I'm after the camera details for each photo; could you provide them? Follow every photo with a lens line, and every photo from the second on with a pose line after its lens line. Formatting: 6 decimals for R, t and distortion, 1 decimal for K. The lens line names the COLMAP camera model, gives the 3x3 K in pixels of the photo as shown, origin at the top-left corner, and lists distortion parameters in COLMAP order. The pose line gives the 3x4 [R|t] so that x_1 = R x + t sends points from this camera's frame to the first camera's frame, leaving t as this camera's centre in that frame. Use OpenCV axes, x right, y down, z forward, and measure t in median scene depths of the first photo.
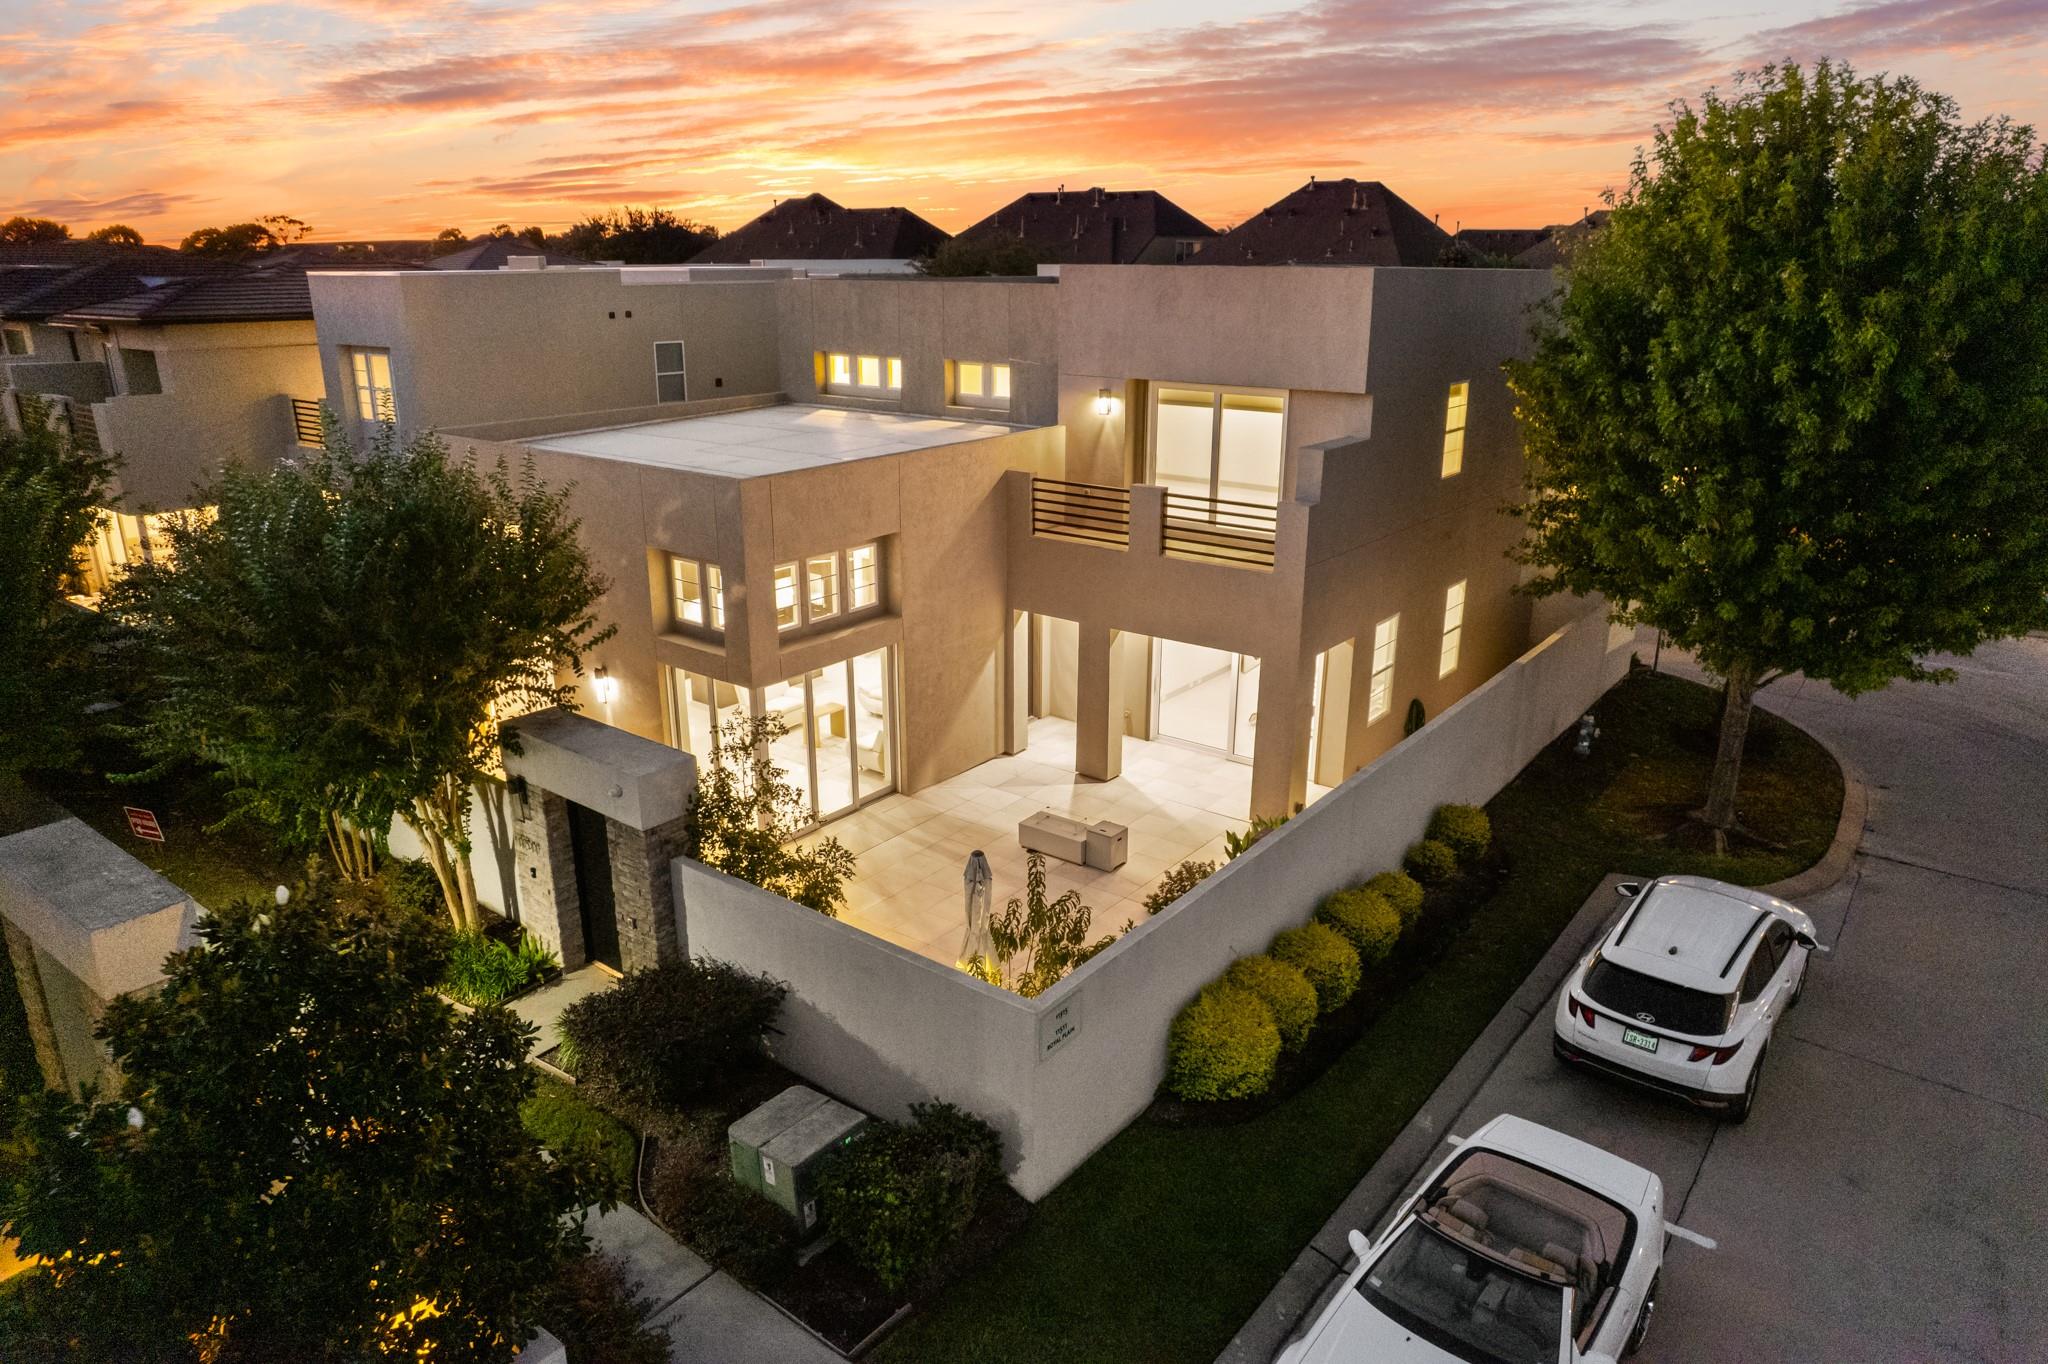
lens RADIAL K [[1312.9, 0, 1022.6], [0, 1312.9, 673.8], [0, 0, 1]] dist [-0.079335, 0.058283]
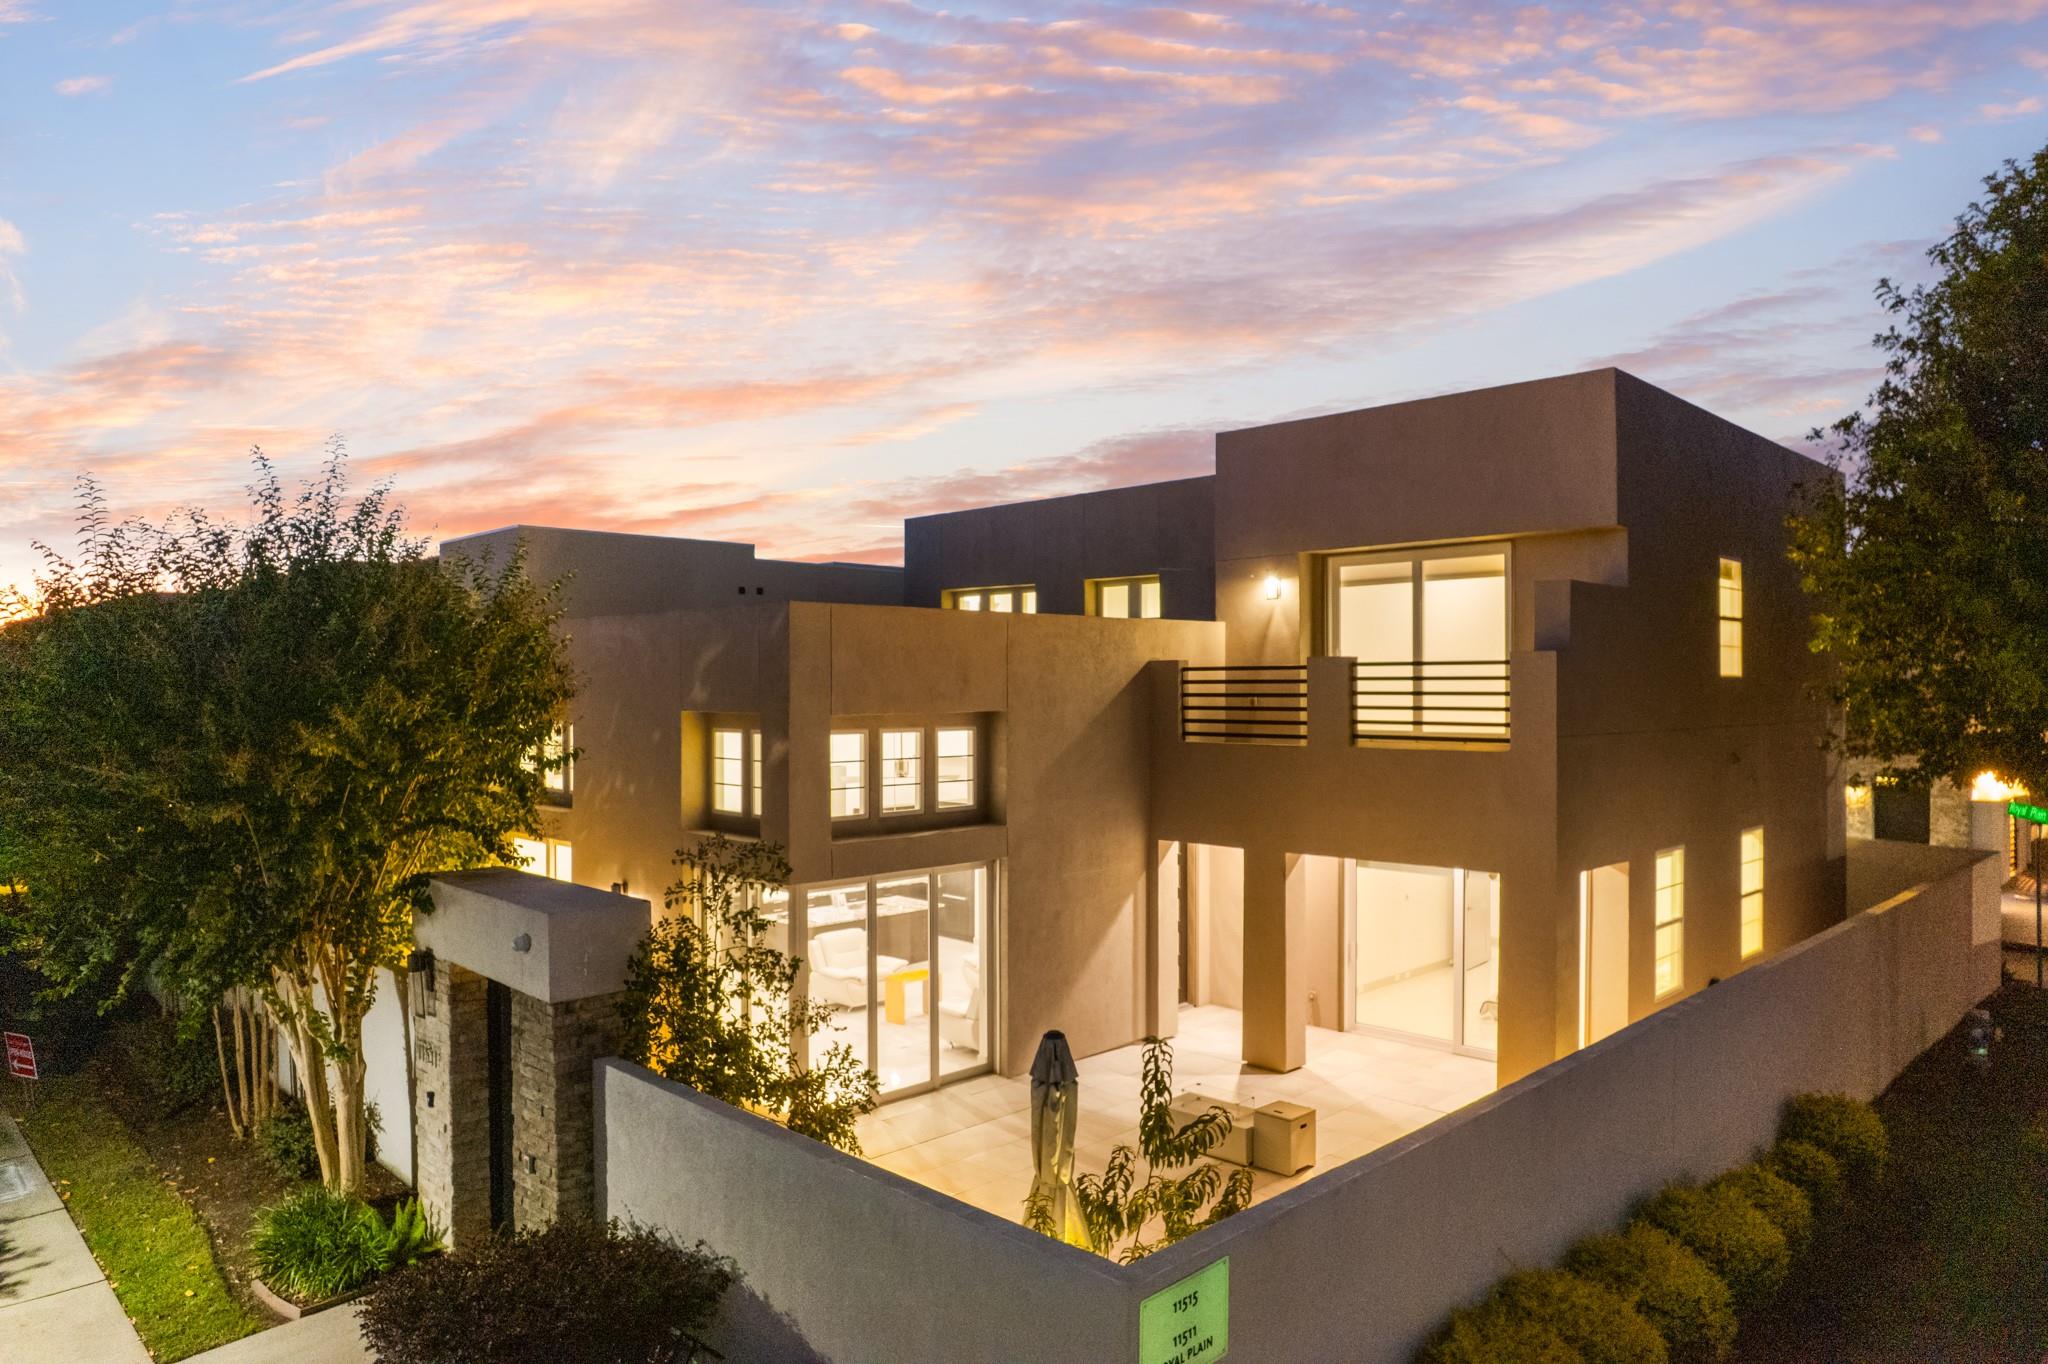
lens RADIAL K [[1312.9, 0, 1022.6], [0, 1312.9, 673.8], [0, 0, 1]] dist [-0.079335, 0.058283]
pose [[0.990518, -0.005317, -0.137282, 0.022310], [-0.037923, 0.949847, -0.310406, 0.109984], [0.132047, 0.312669, 0.940639, 0.261244]]
